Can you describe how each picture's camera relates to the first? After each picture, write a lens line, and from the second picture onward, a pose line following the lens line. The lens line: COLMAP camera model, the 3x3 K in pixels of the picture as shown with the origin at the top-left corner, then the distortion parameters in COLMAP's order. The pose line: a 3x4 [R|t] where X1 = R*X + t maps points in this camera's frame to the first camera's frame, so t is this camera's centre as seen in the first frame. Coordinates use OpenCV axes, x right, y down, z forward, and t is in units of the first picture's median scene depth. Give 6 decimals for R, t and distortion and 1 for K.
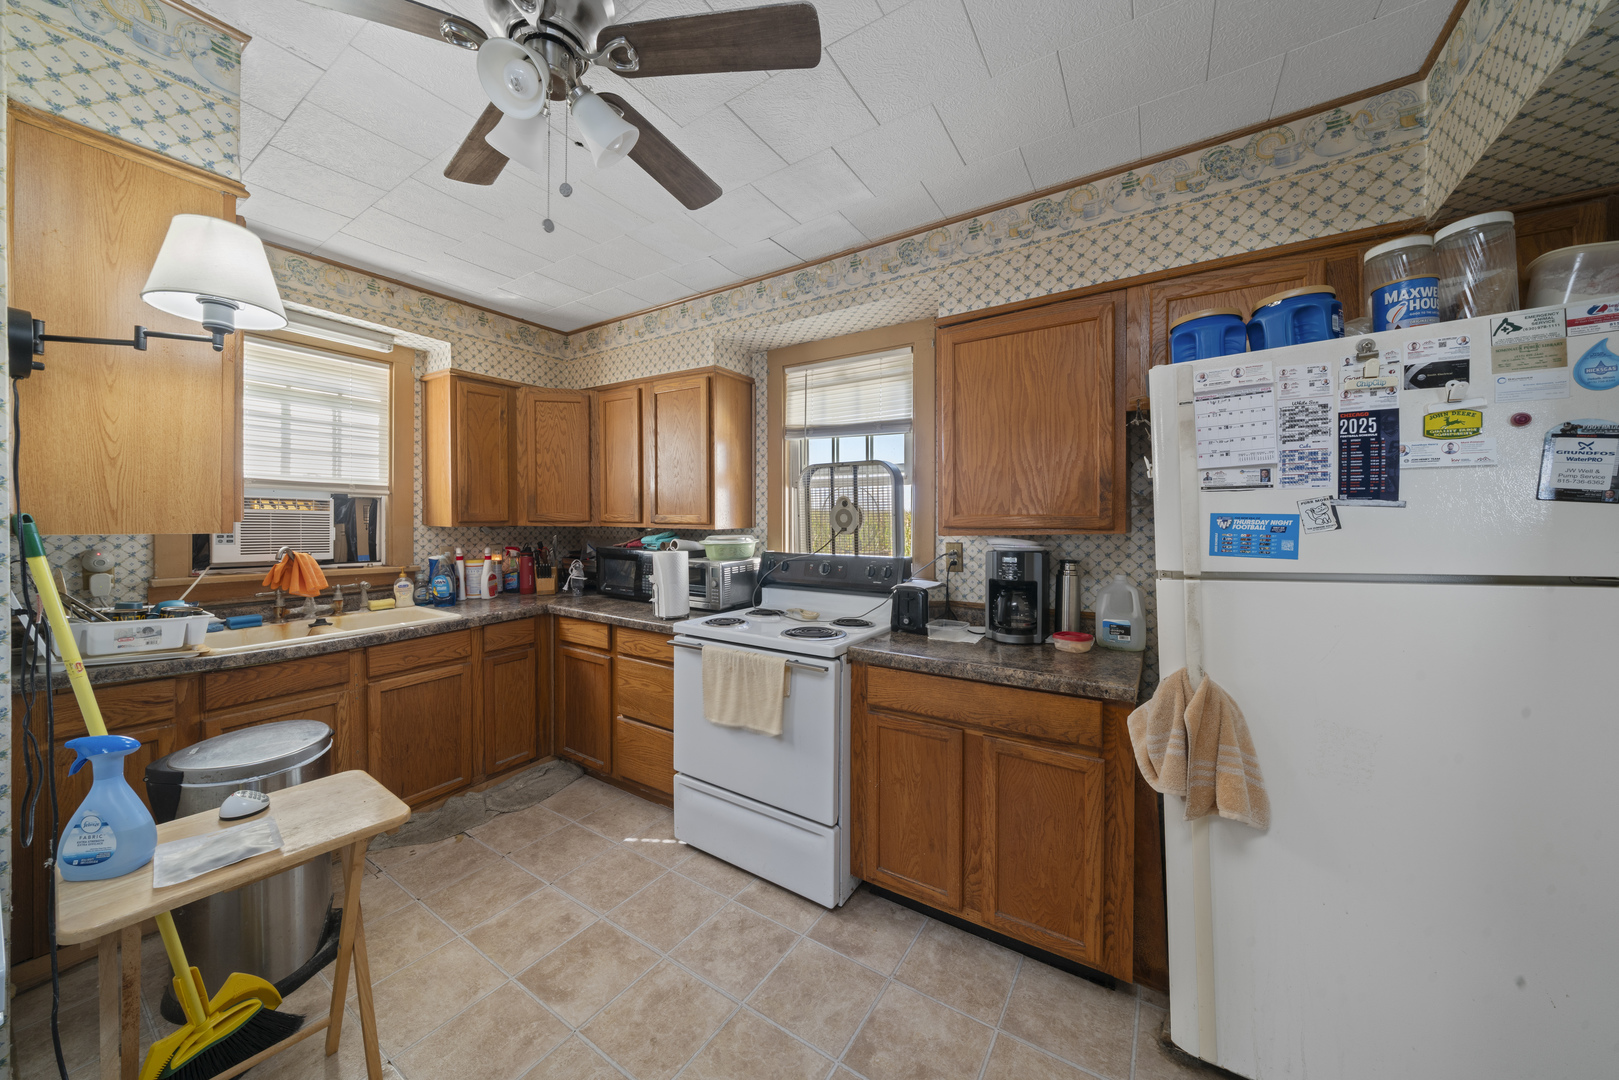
lens RADIAL K [[537.9, 0, 816.5], [0, 537.9, 519.7], [0, 0, 1]] dist [-0.008349, -0.000008]
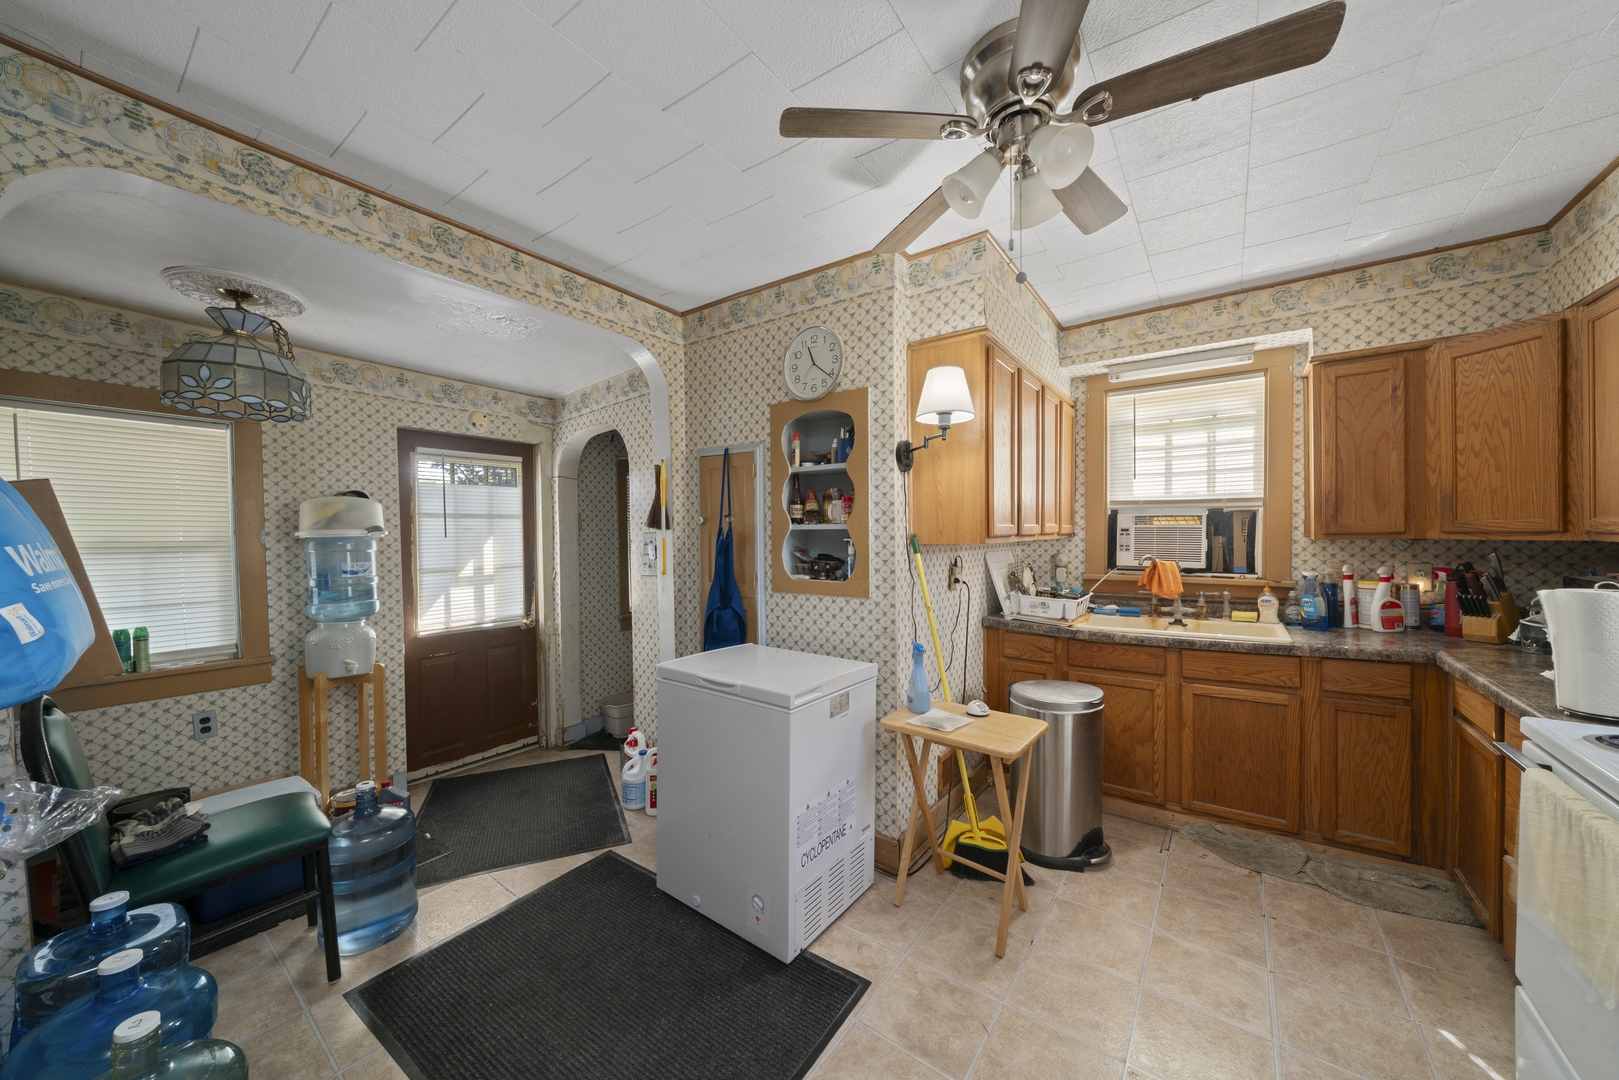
lens RADIAL K [[564.2, 0, 805.7], [0, 564.2, 542.0], [0, 0, 1]] dist [-0.001568, -0.000096]
pose [[-0.048500, 0.011380, -0.998758, 0.284034], [0.011332, 0.999877, 0.010843, -0.002212], [0.998759, -0.010792, -0.048623, 0.230647]]
